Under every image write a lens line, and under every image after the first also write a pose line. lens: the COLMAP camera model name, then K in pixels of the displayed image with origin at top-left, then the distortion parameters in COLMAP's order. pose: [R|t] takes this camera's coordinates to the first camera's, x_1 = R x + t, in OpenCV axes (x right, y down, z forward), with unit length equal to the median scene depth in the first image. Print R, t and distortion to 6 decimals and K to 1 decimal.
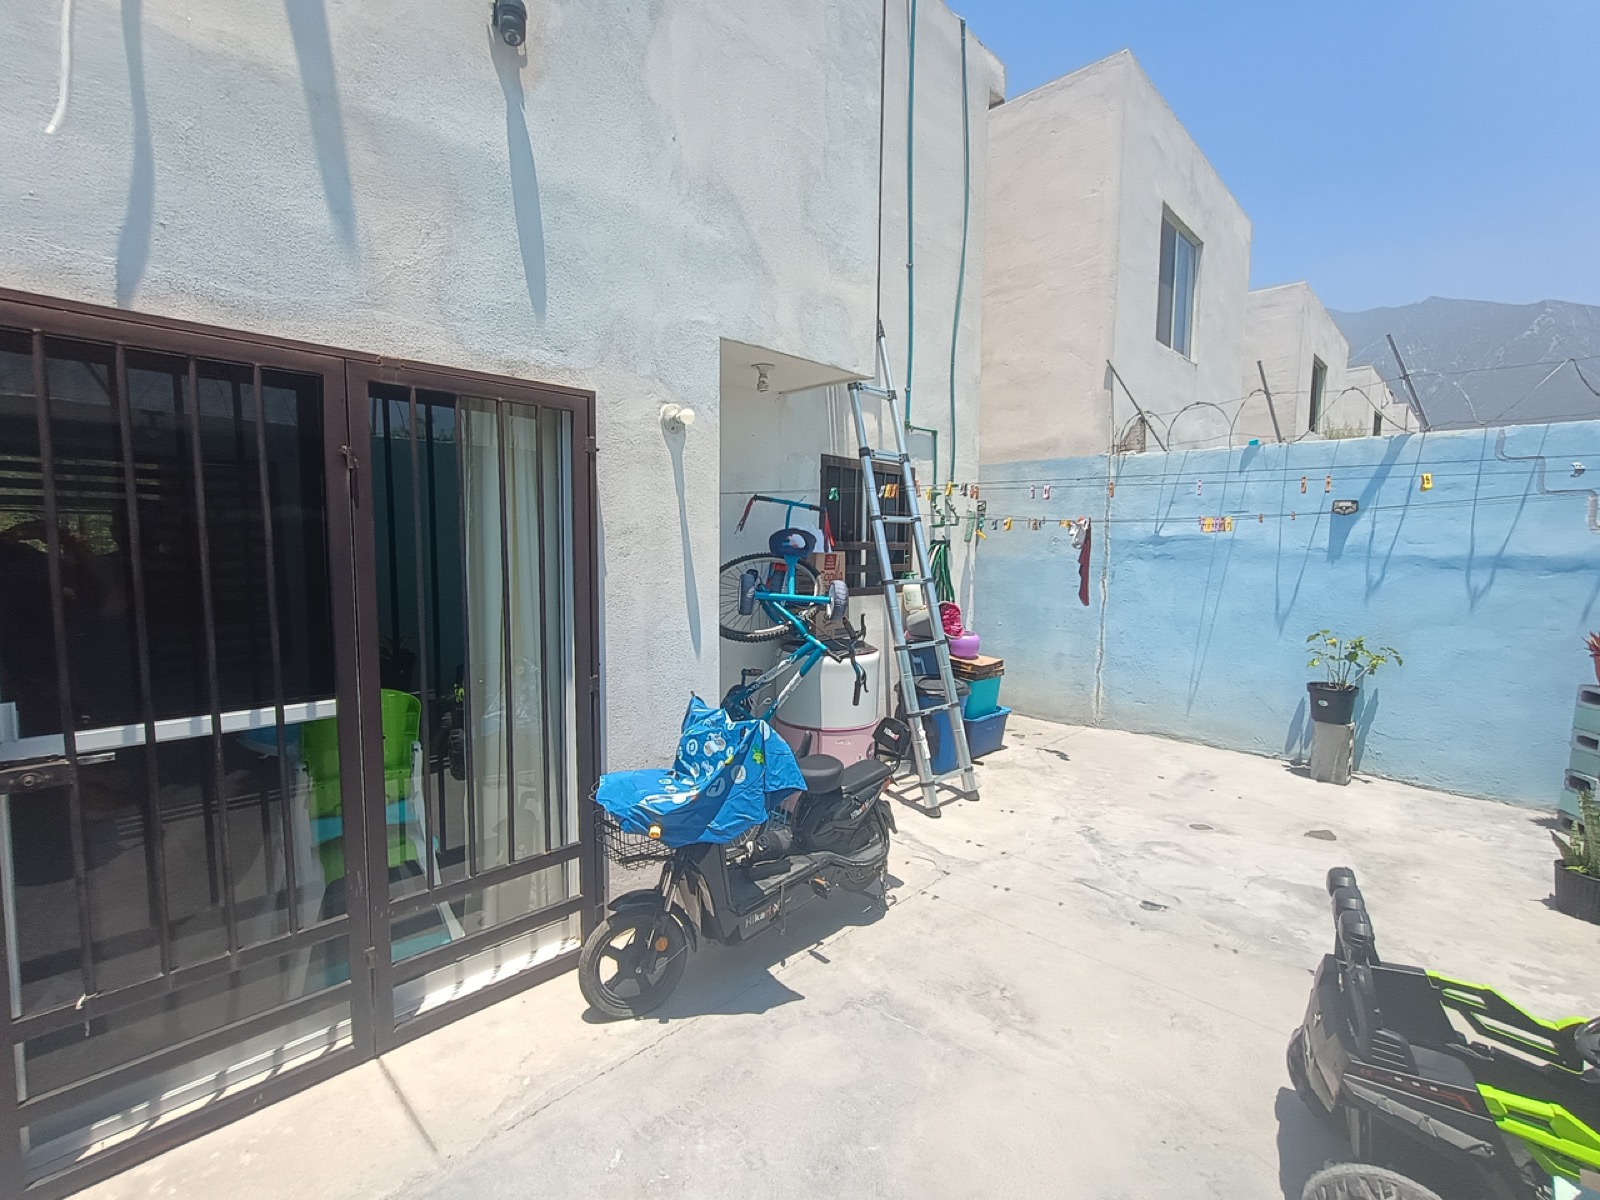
lens RADIAL K [[719.9, 0, 797.3], [0, 719.9, 602.8], [0, 0, 1]] dist [-0.000400, -0.000290]
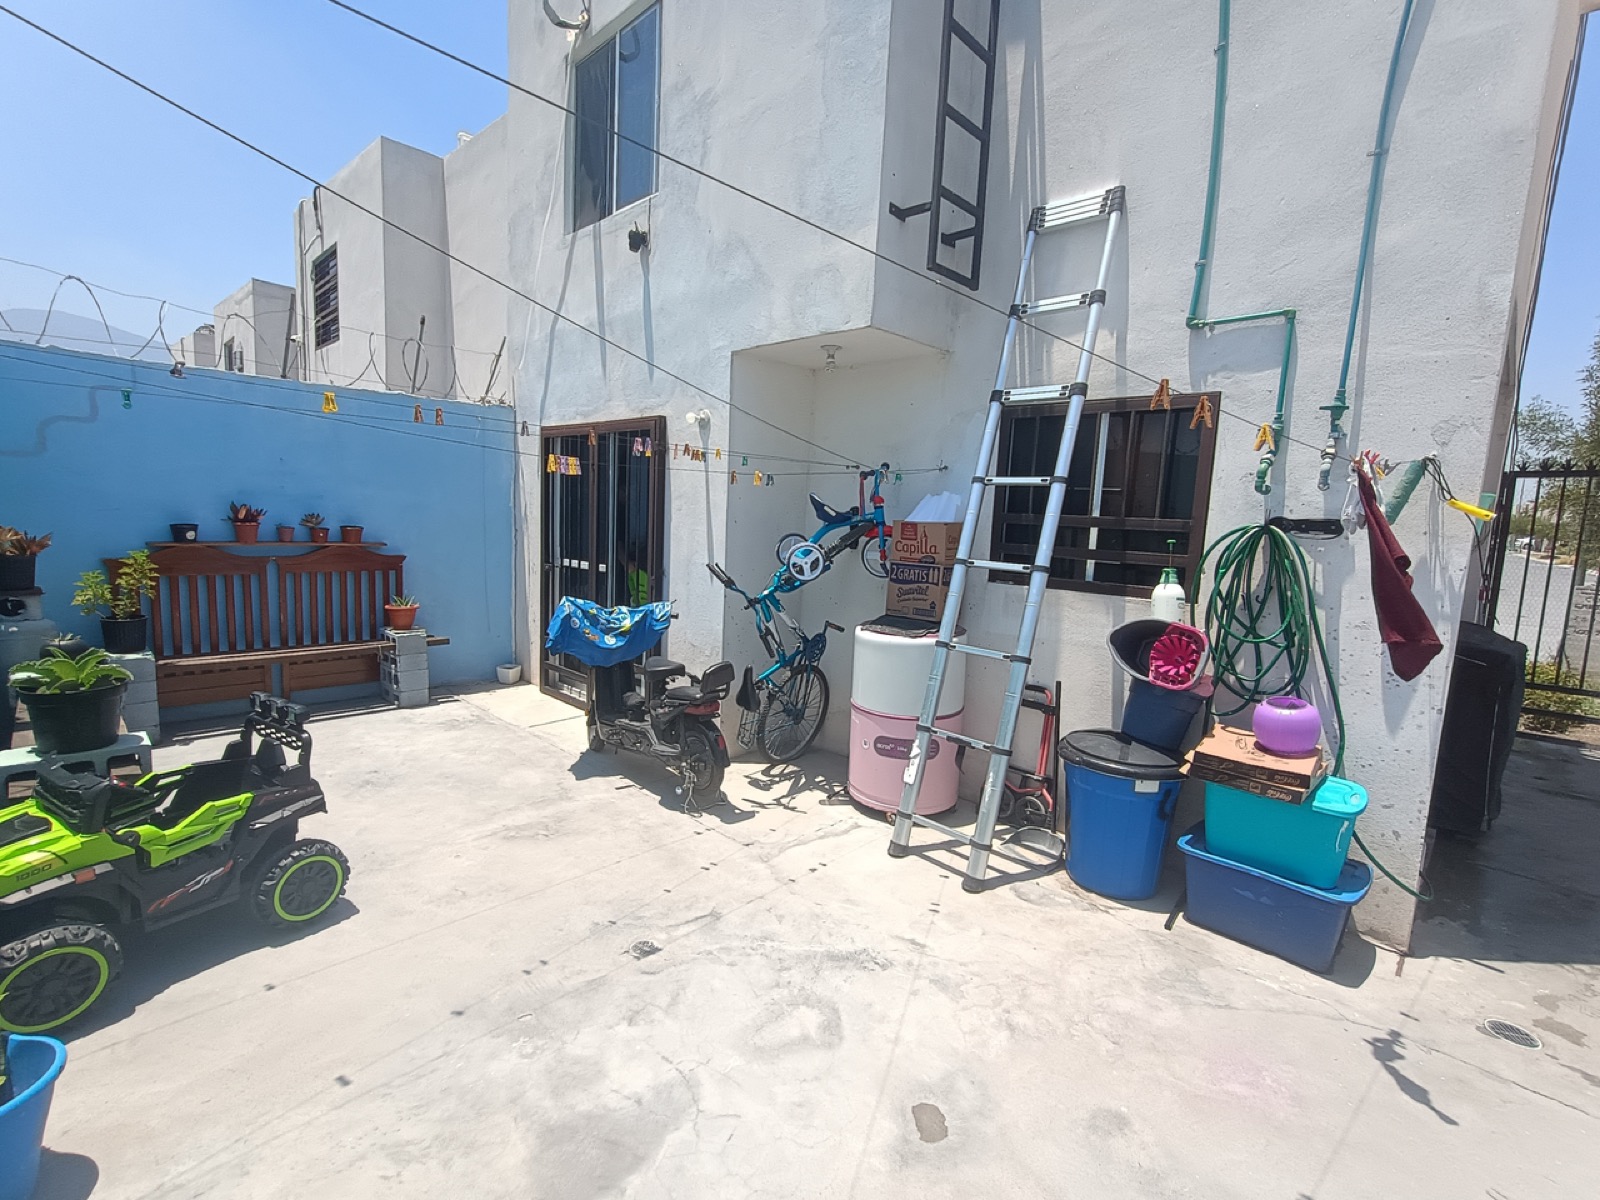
lens RADIAL K [[719.9, 0, 797.3], [0, 719.9, 602.8], [0, 0, 1]] dist [-0.000400, -0.000290]
pose [[0.009254, 0.112157, -0.993647, 0.828831], [-0.129406, 0.985468, 0.110029, -0.043340], [0.991548, 0.127566, 0.023634, 0.735468]]
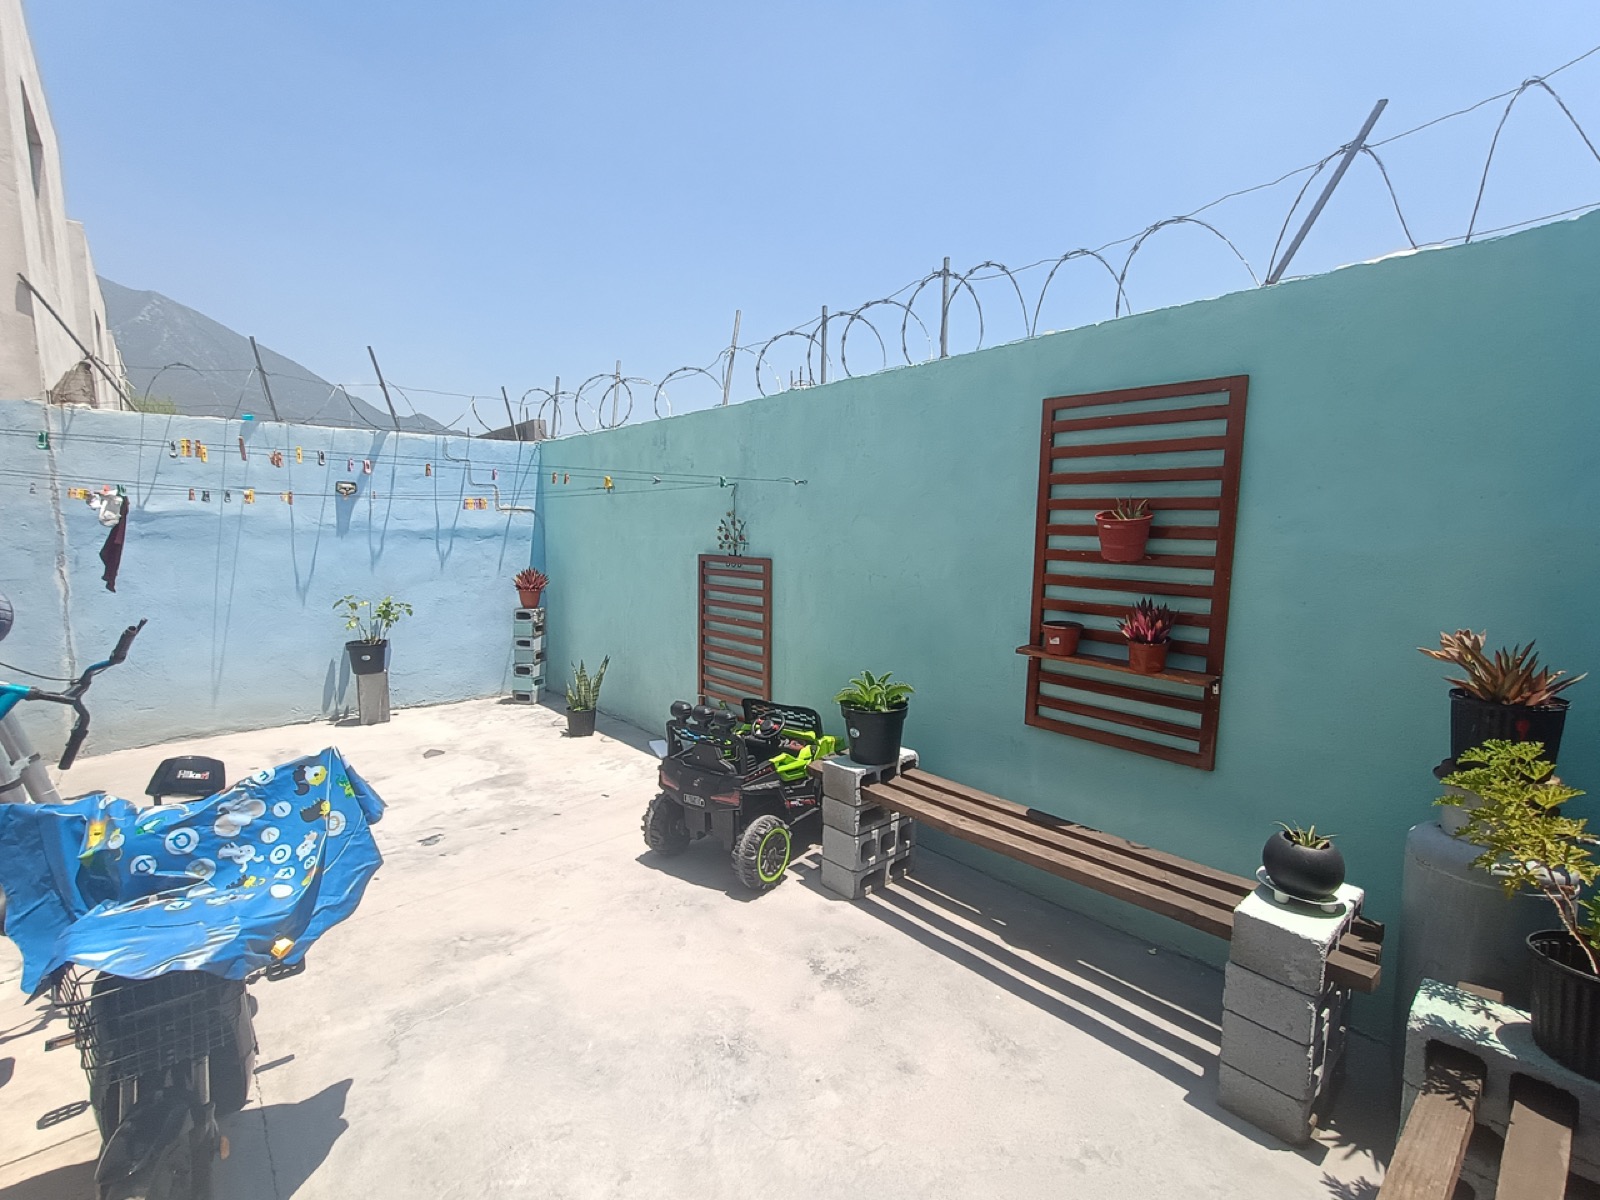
lens RADIAL K [[719.9, 0, 797.3], [0, 719.9, 602.8], [0, 0, 1]] dist [-0.000400, -0.000290]
pose [[0.076879, -0.113632, 0.990544, -0.362069], [0.084630, 0.990643, 0.107075, -0.014100], [-0.993442, 0.075598, 0.085777, 0.203855]]
